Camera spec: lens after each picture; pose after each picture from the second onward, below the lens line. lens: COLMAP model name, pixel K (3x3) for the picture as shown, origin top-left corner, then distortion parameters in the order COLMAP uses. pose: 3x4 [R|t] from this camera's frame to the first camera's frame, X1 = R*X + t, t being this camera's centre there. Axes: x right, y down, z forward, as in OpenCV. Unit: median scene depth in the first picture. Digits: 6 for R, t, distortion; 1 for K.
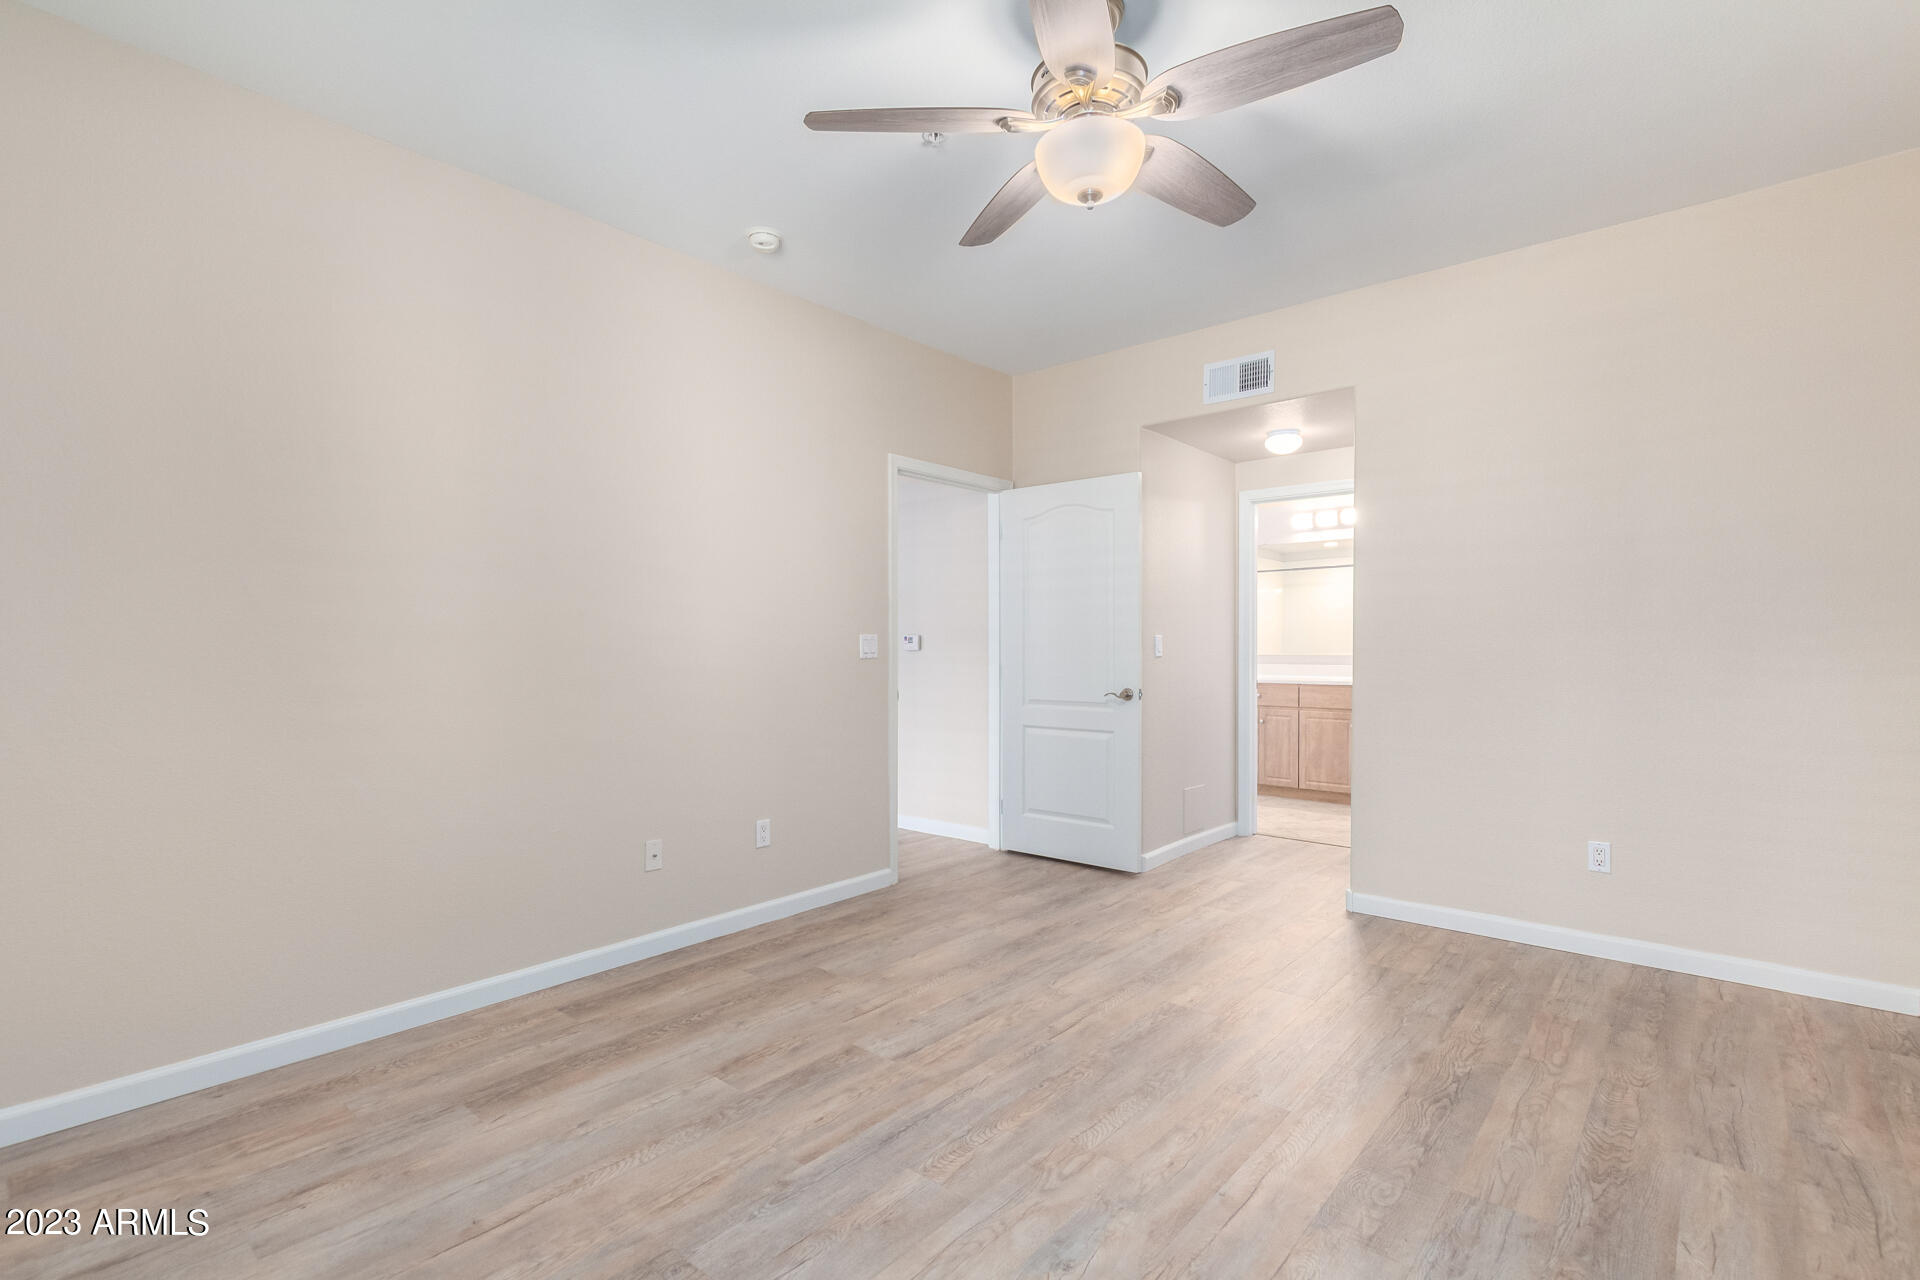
lens RADIAL K [[887.3, 0, 966.0], [0, 887.3, 671.5], [0, 0, 1]] dist [0.004748, -0.002820]
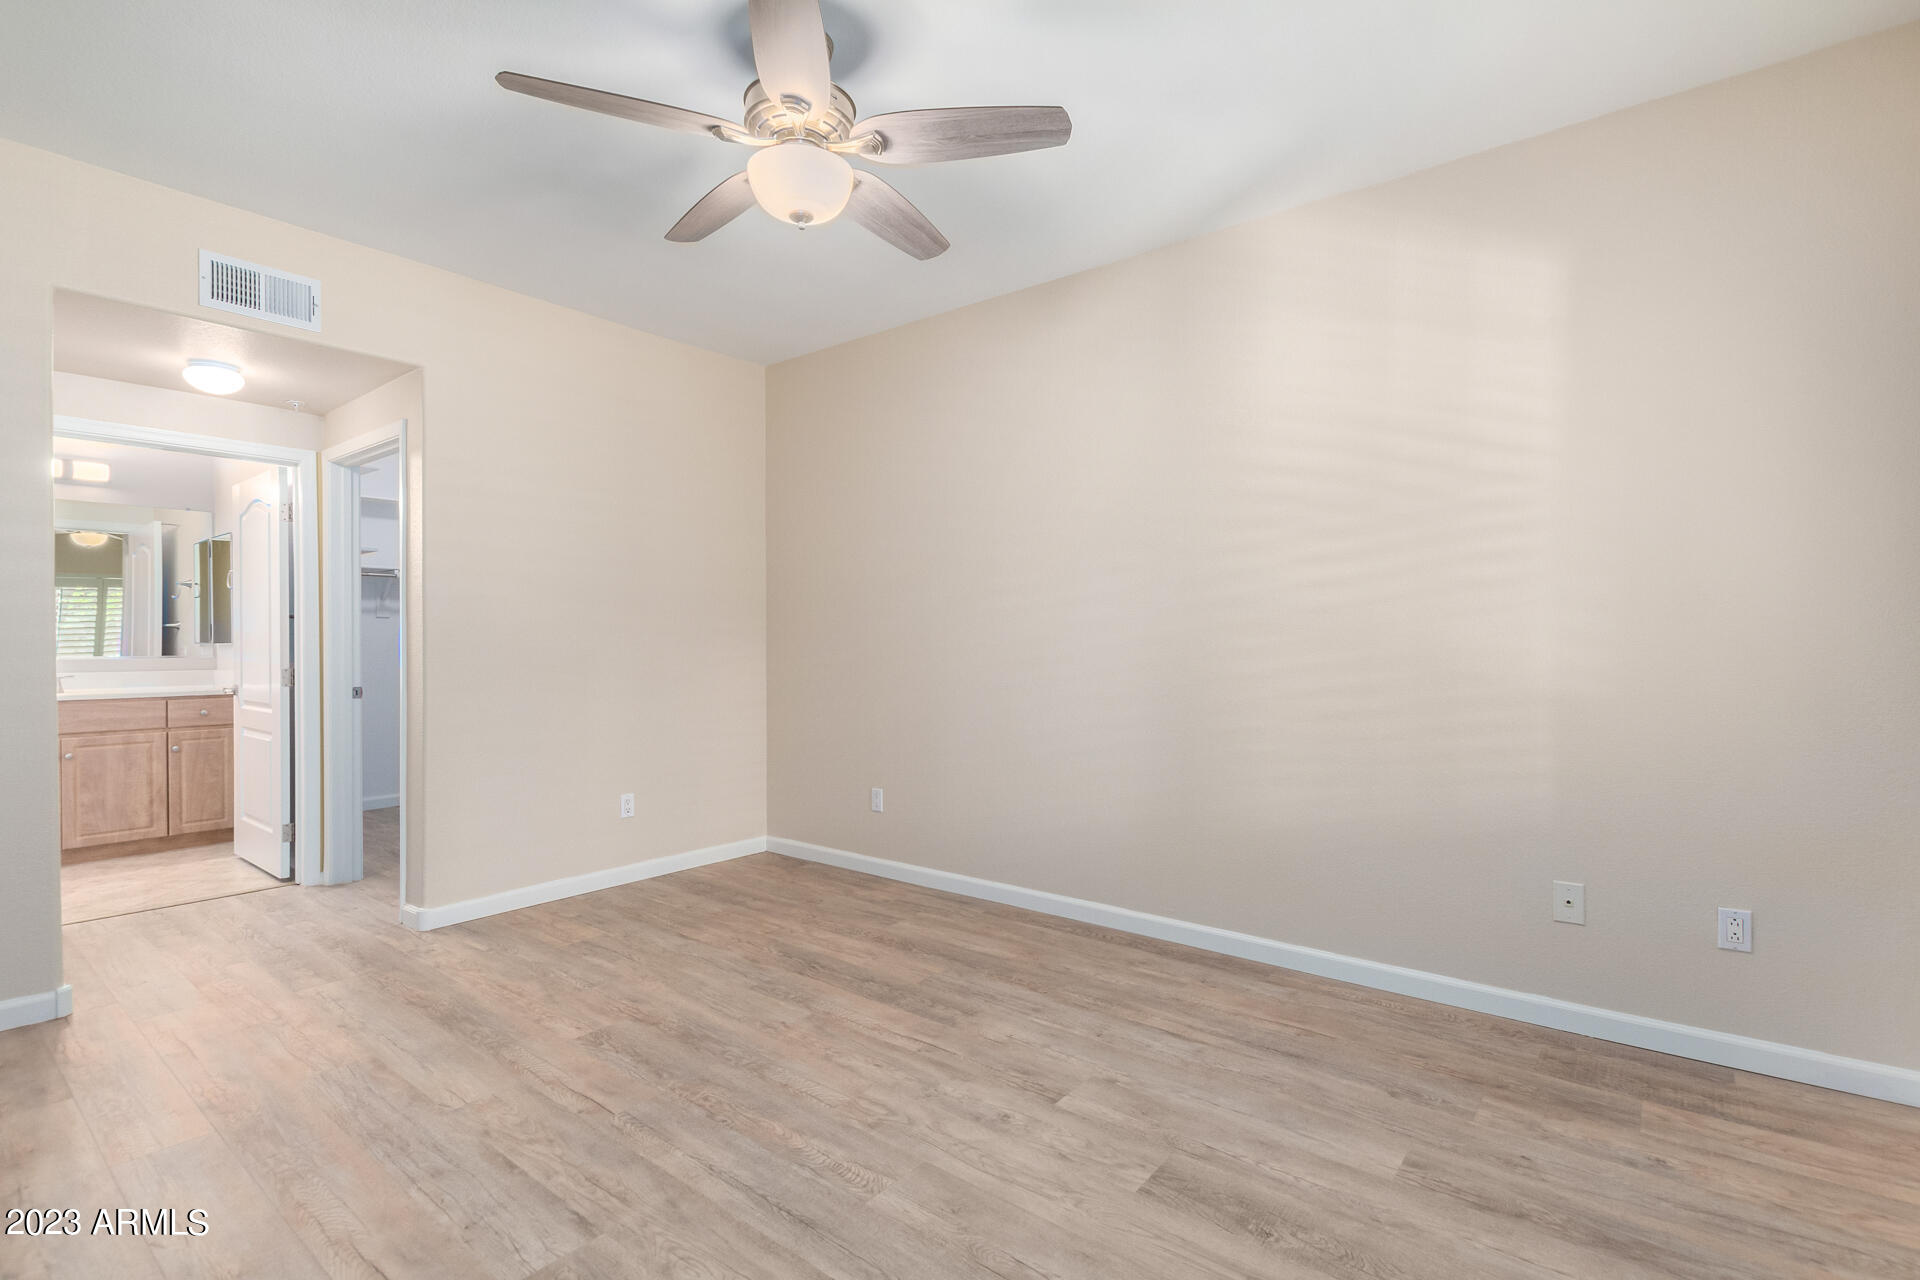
lens RADIAL K [[887.3, 0, 969.0], [0, 887.3, 635.7], [0, 0, 1]] dist [0.004748, -0.002820]
pose [[-0.040057, 0.008982, 0.999157, -0.716687], [0.034112, 0.999389, -0.007617, -0.012523], [-0.998615, 0.033778, -0.040339, 0.656404]]
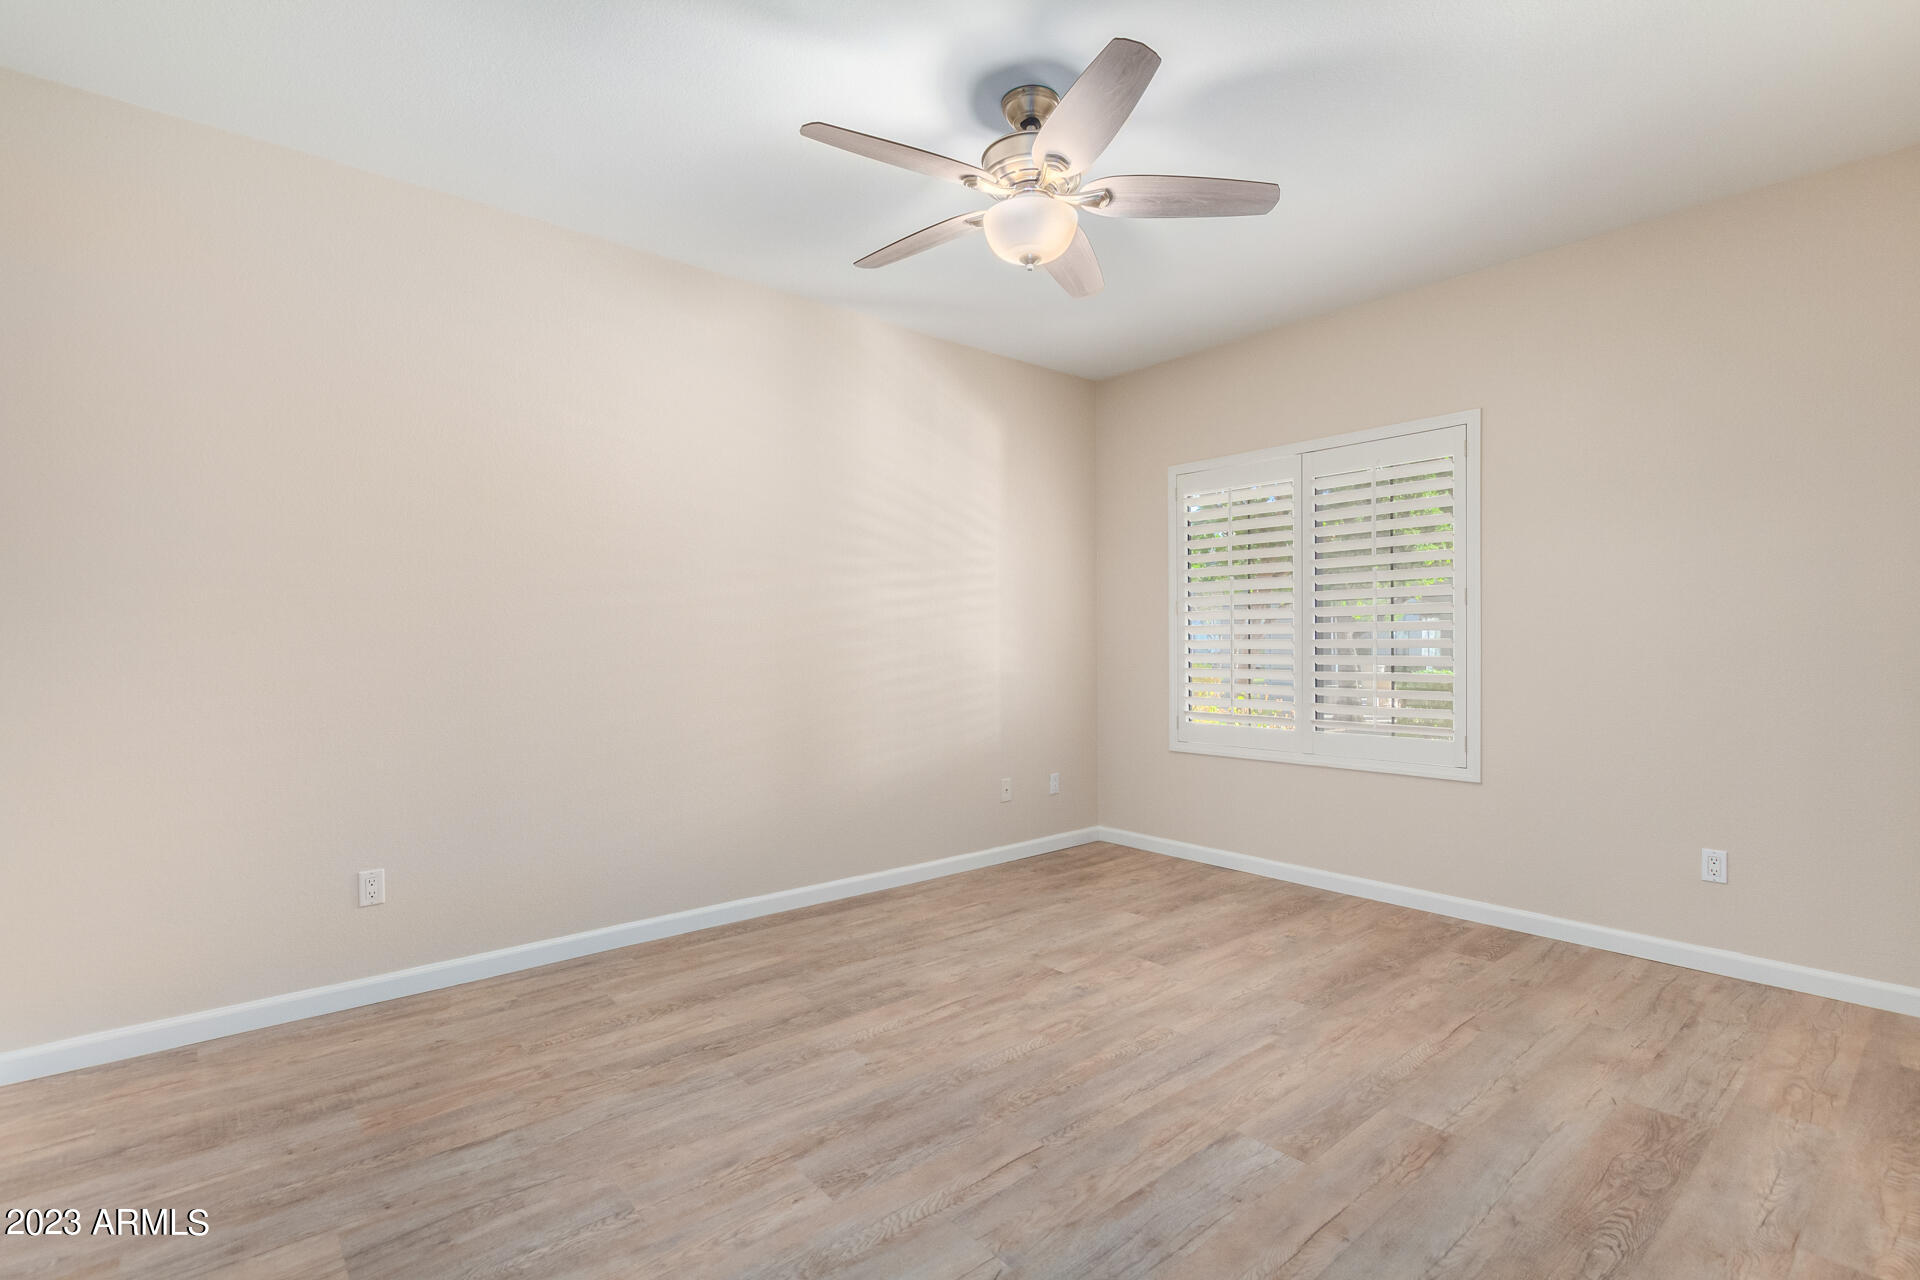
lens RADIAL K [[887.3, 0, 961.4], [0, 887.3, 645.7], [0, 0, 1]] dist [0.004748, -0.002820]
pose [[-0.987978, 0.005991, 0.154477, 0.039992], [0.011200, 0.999397, 0.032871, -0.046931], [-0.154187, 0.034206, -0.987449, 1.682905]]
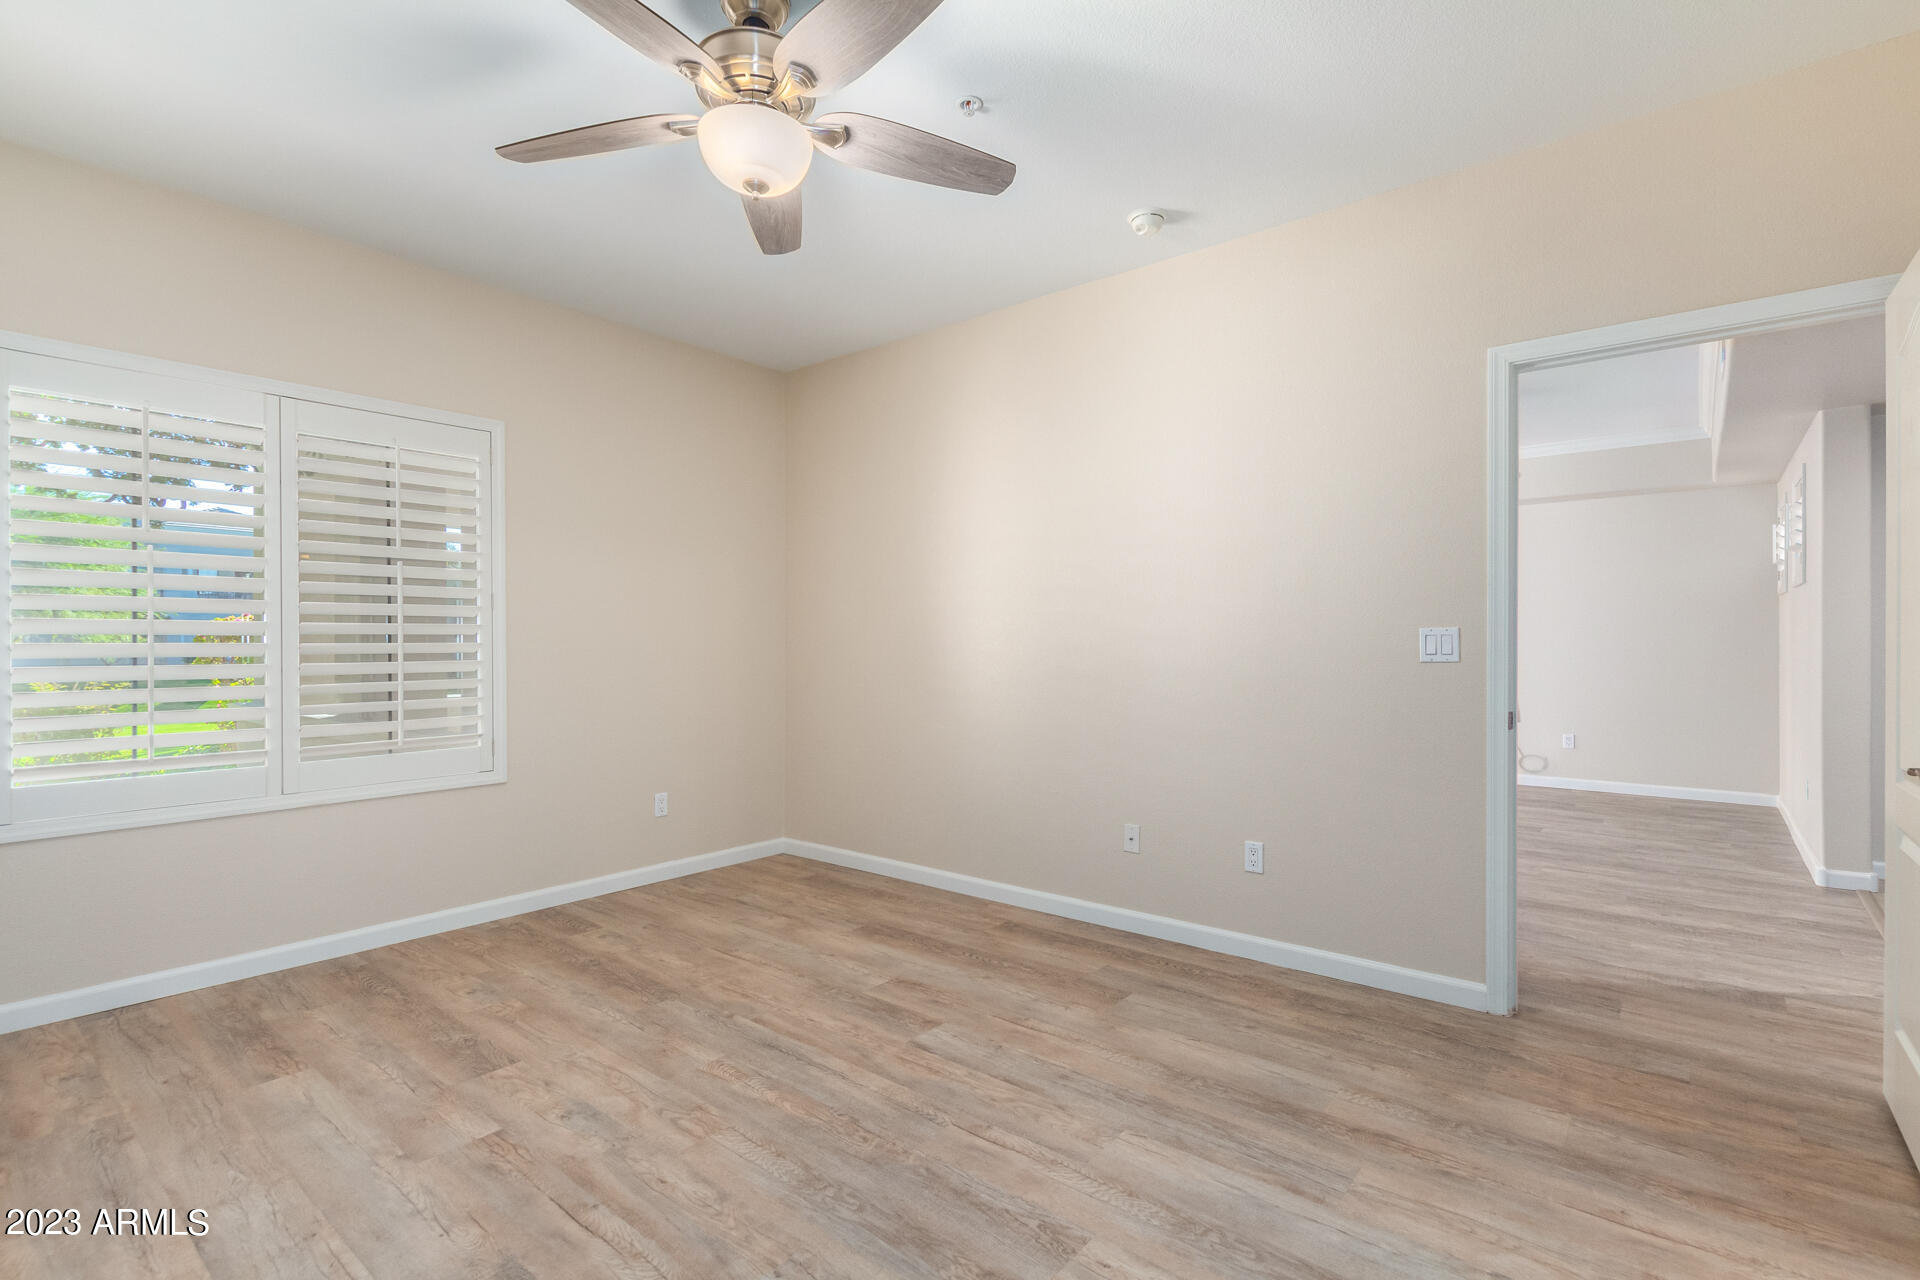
lens RADIAL K [[887.3, 0, 959.0], [0, 887.3, 641.3], [0, 0, 1]] dist [0.004748, -0.002820]
pose [[0.014479, 0.000599, -0.999895, 0.868087], [-0.028169, 0.999603, 0.000191, -0.028275], [0.999498, 0.028163, 0.014490, 0.935976]]
